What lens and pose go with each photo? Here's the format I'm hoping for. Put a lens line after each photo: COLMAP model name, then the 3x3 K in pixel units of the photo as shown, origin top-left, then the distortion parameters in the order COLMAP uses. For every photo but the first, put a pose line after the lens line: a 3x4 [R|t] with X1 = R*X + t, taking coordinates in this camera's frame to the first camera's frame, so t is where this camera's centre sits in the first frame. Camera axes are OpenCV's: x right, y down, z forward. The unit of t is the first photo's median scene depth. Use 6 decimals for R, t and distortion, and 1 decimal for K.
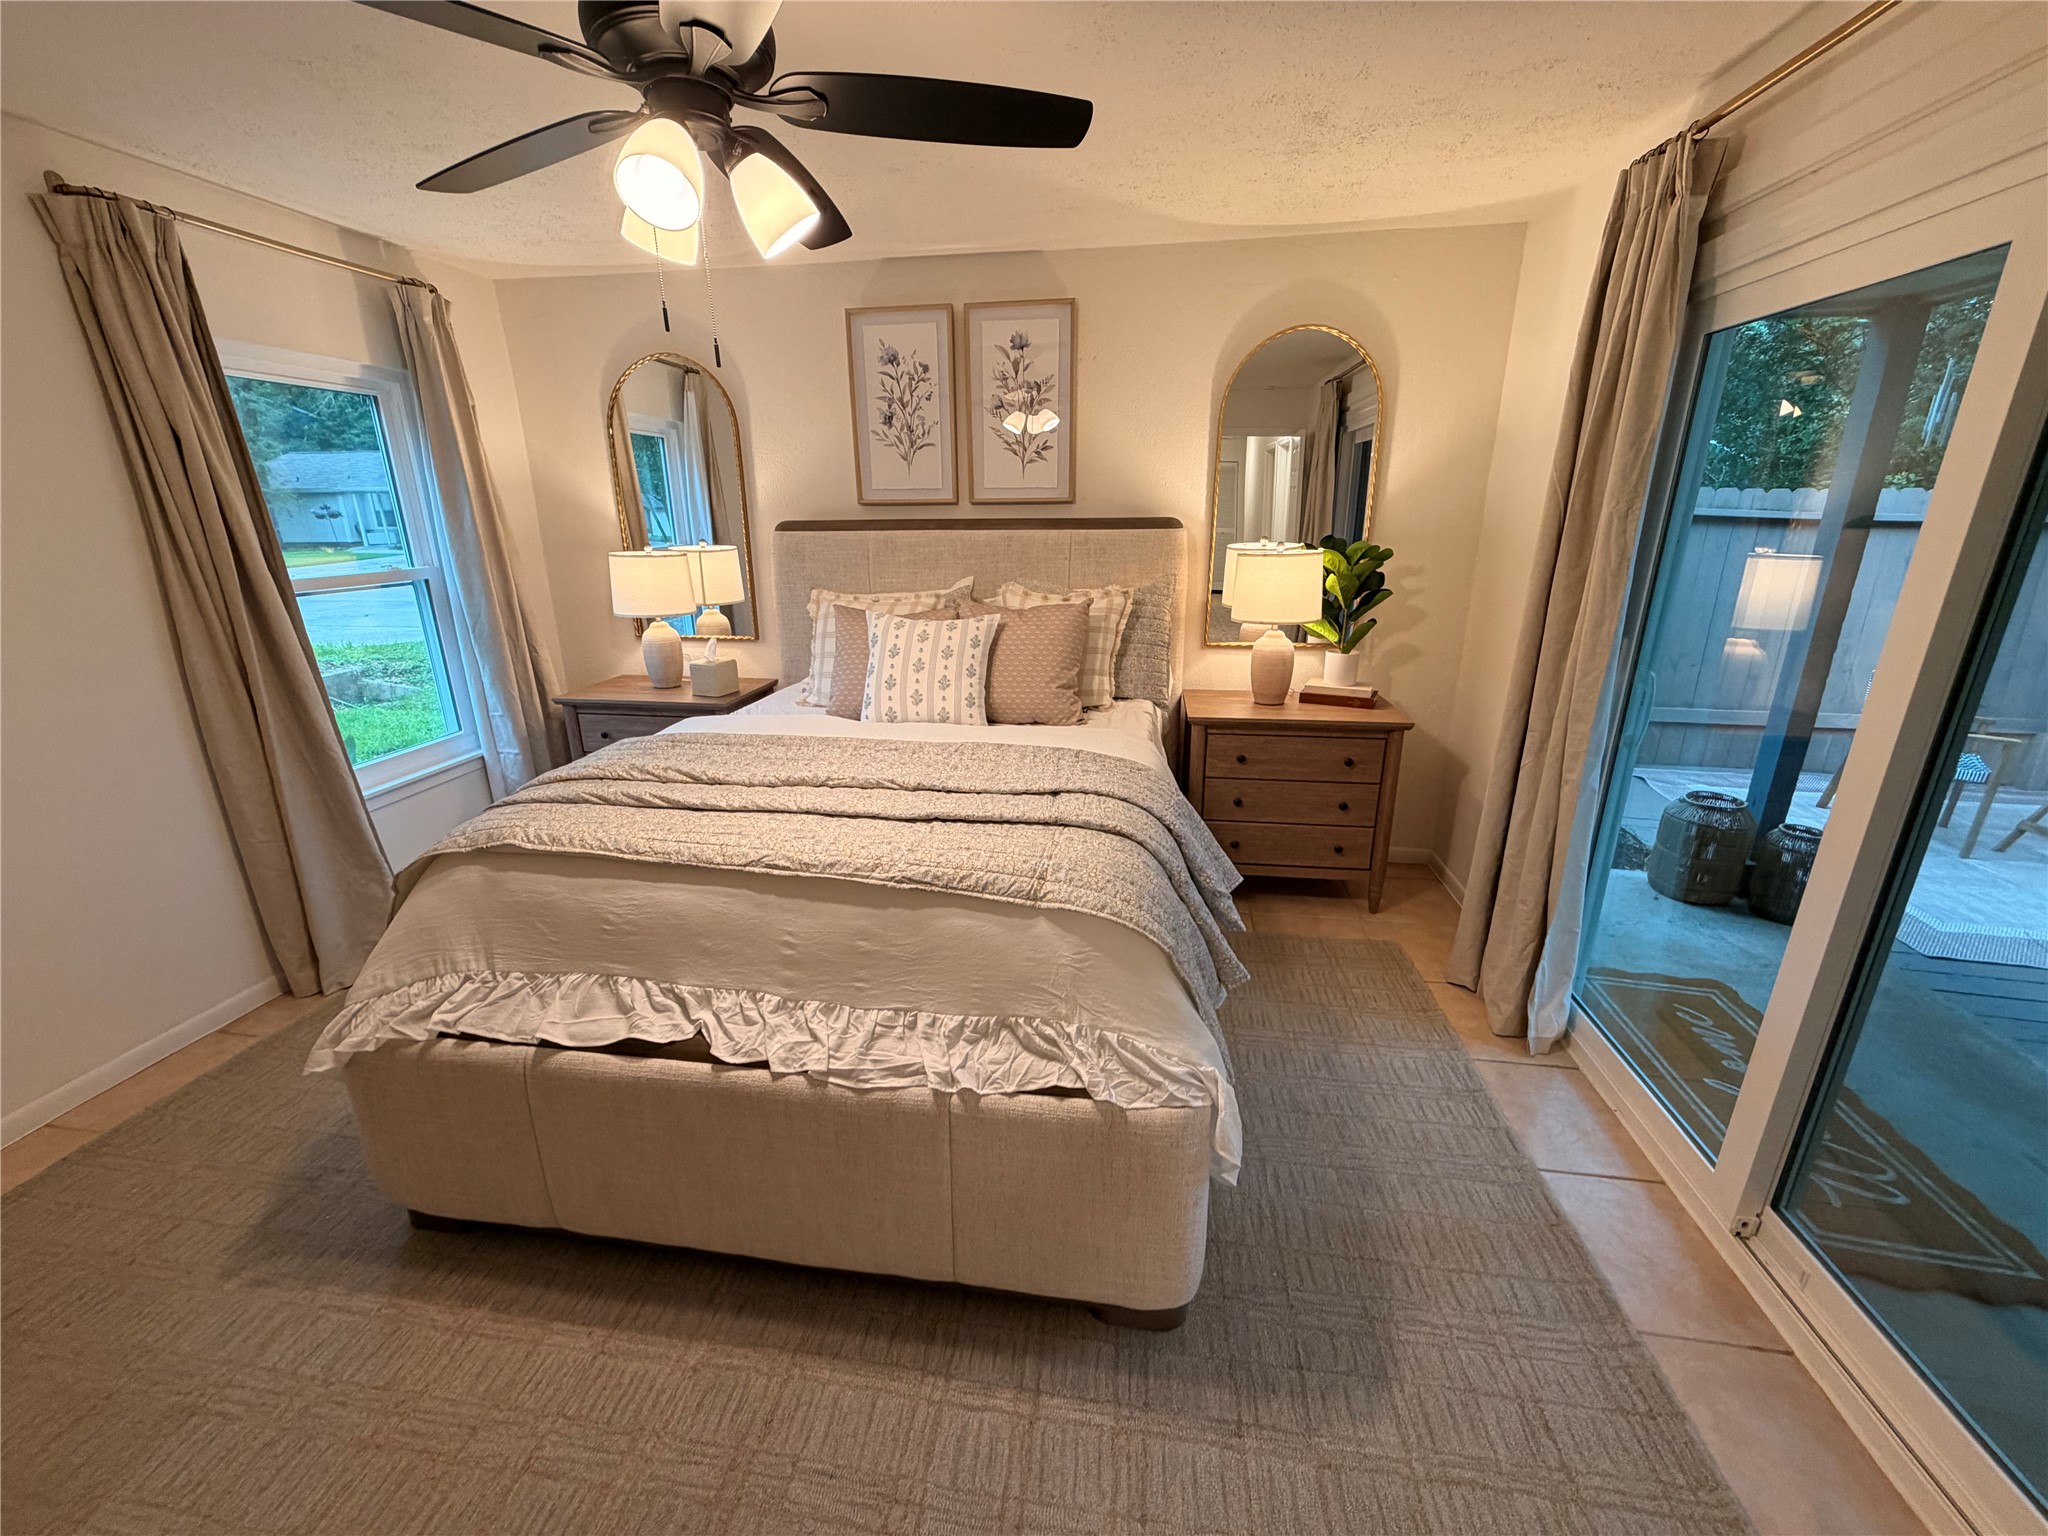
lens RADIAL K [[815.1, 0, 1020.4], [0, 815.1, 765.2], [0, 0, 1]] dist [0.000879, -0.000787]
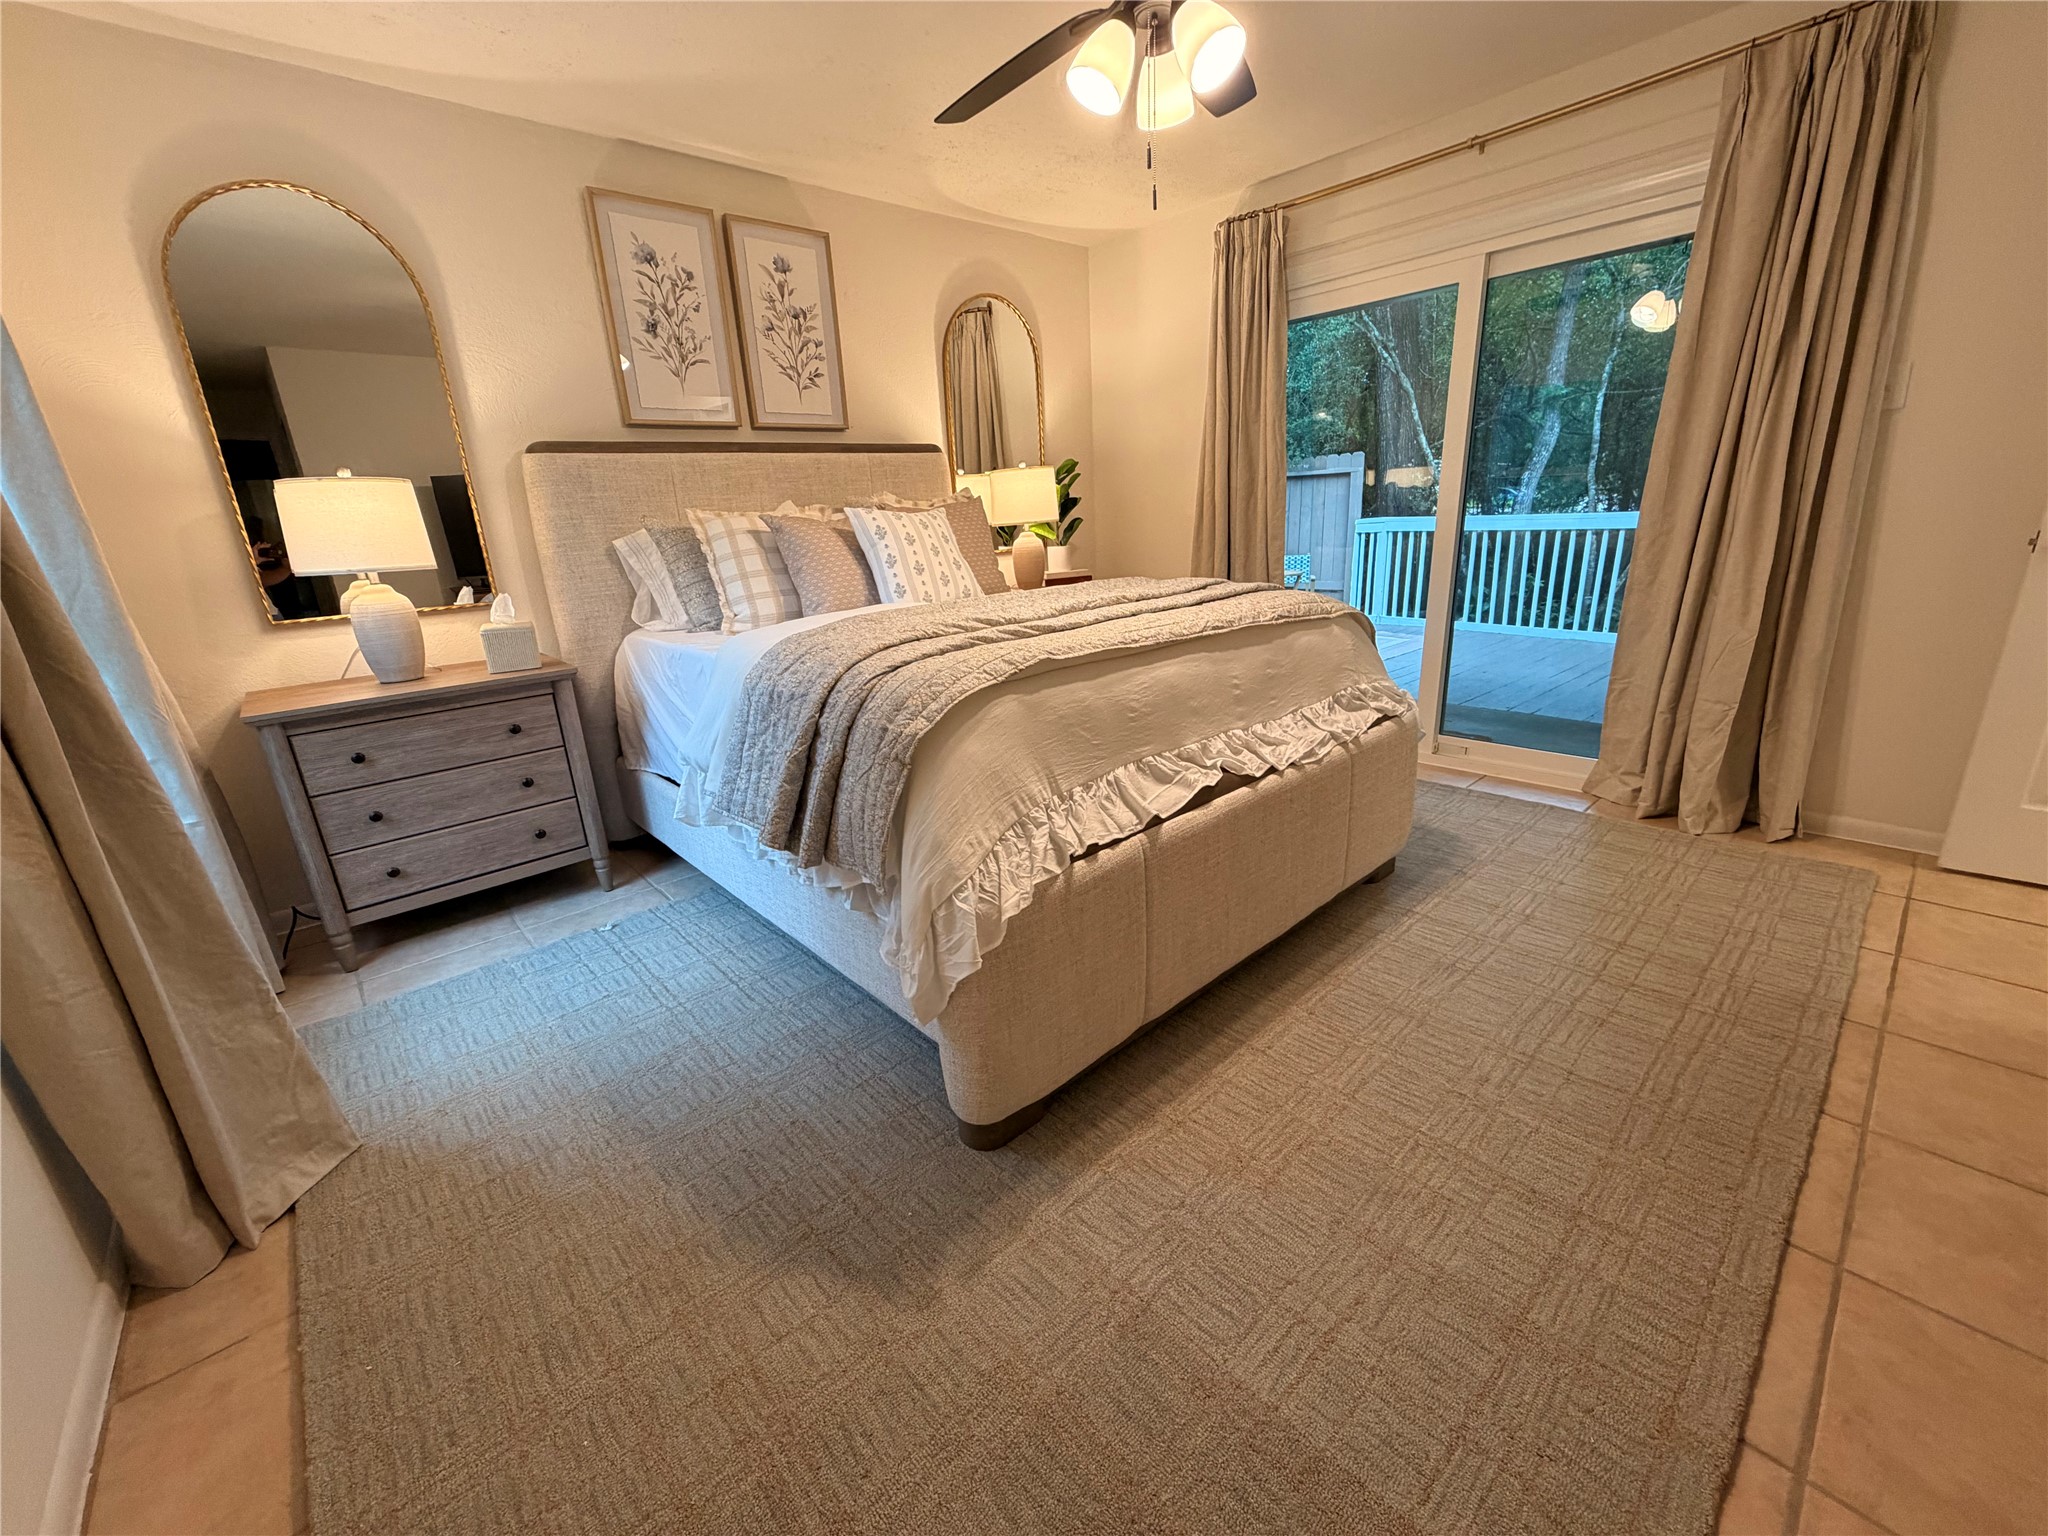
lens RADIAL K [[815.1, 0, 1019.7], [0, 815.1, 764.3], [0, 0, 1]] dist [0.000879, -0.000787]
pose [[0.632856, -0.256104, 0.730687, -0.713883], [0.280059, 0.955530, 0.092349, 0.060607], [-0.721845, 0.146192, 0.676438, 0.195921]]
